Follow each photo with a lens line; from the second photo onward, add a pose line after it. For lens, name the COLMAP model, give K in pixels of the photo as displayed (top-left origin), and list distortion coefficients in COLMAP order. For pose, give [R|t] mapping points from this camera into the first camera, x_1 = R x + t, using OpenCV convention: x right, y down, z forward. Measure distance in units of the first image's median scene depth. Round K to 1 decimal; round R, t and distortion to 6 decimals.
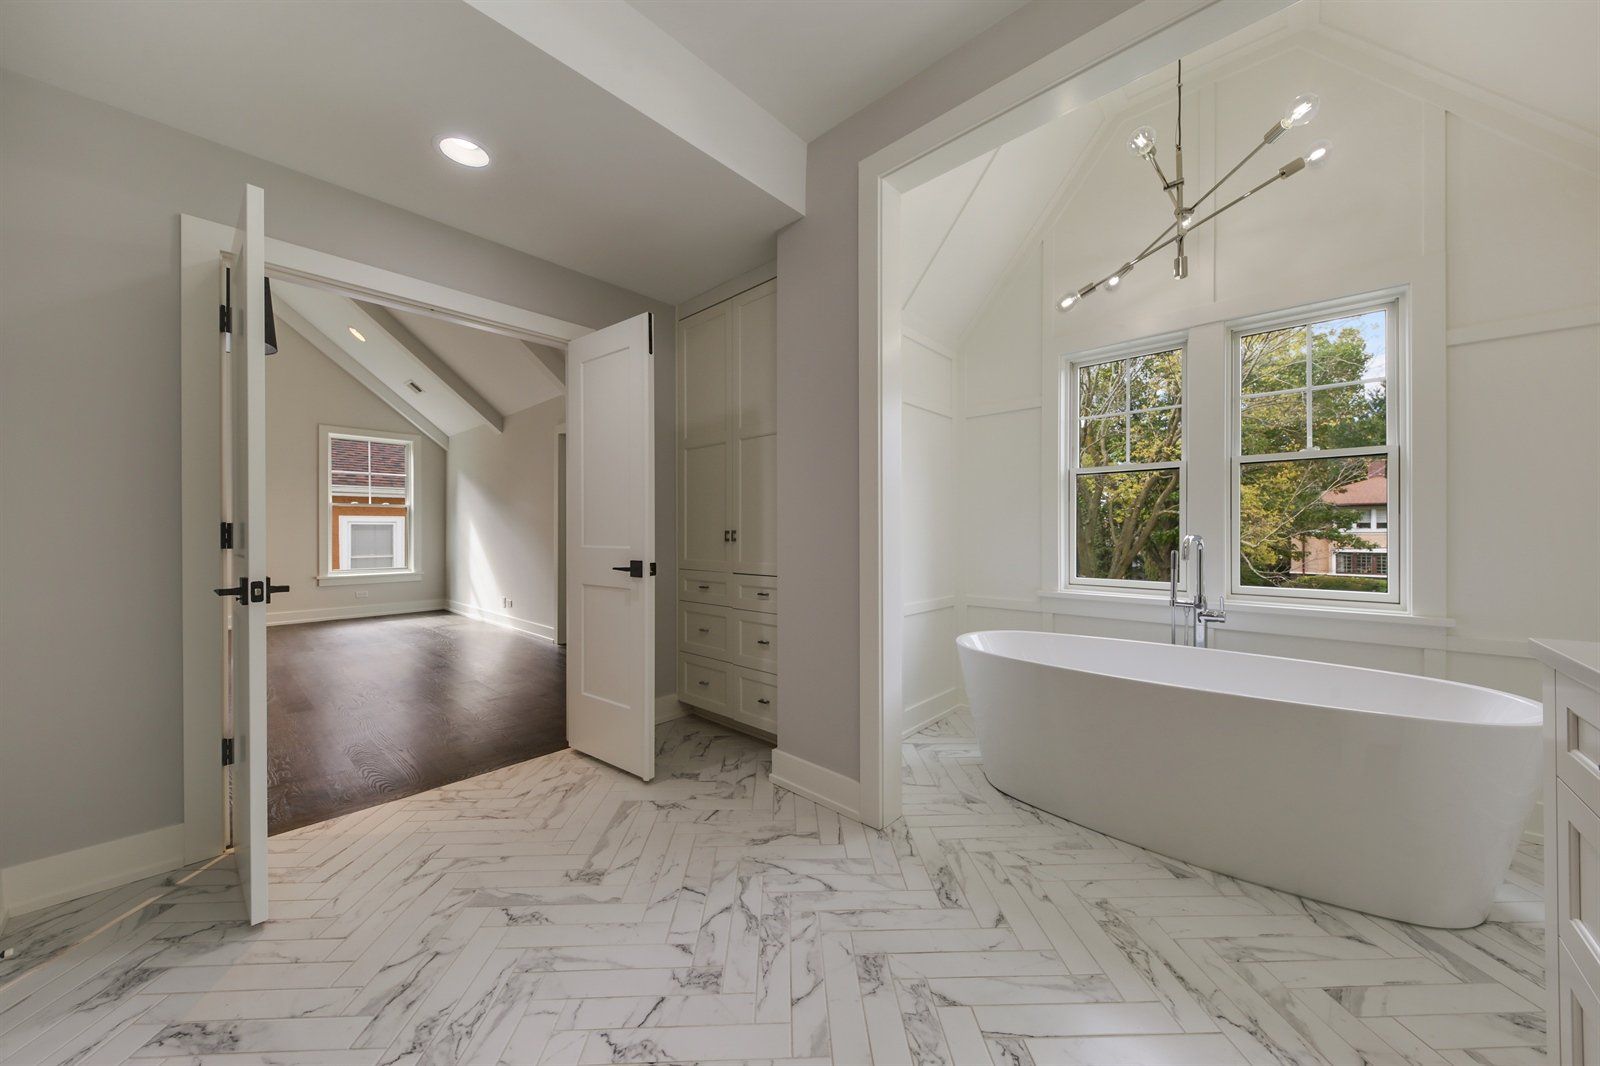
lens RADIAL K [[563.7, 0, 802.4], [0, 563.7, 535.6], [0, 0, 1]] dist [0.001318, -0.001071]
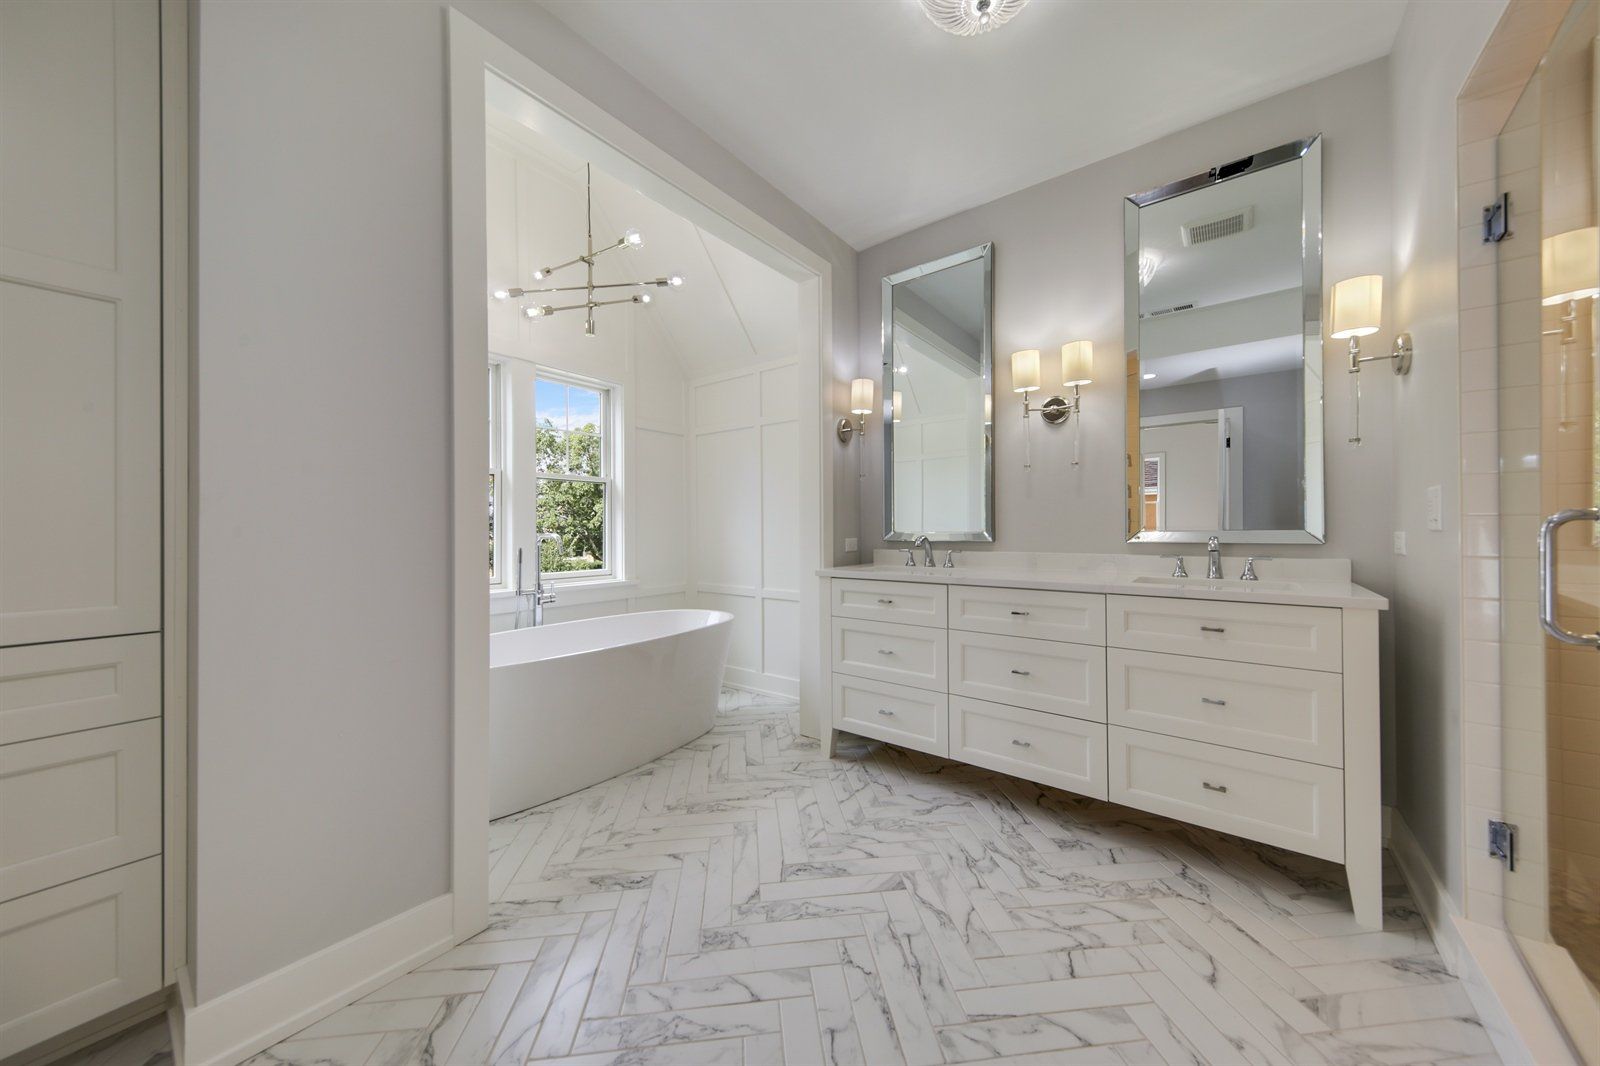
lens RADIAL K [[563.7, 0, 801.7], [0, 563.7, 528.6], [0, 0, 1]] dist [0.001318, -0.001071]
pose [[-0.123119, 0.004816, 0.992380, -0.845607], [0.012507, 0.999916, -0.003301, -0.001641], [-0.992313, 0.012005, -0.123169, 0.854555]]
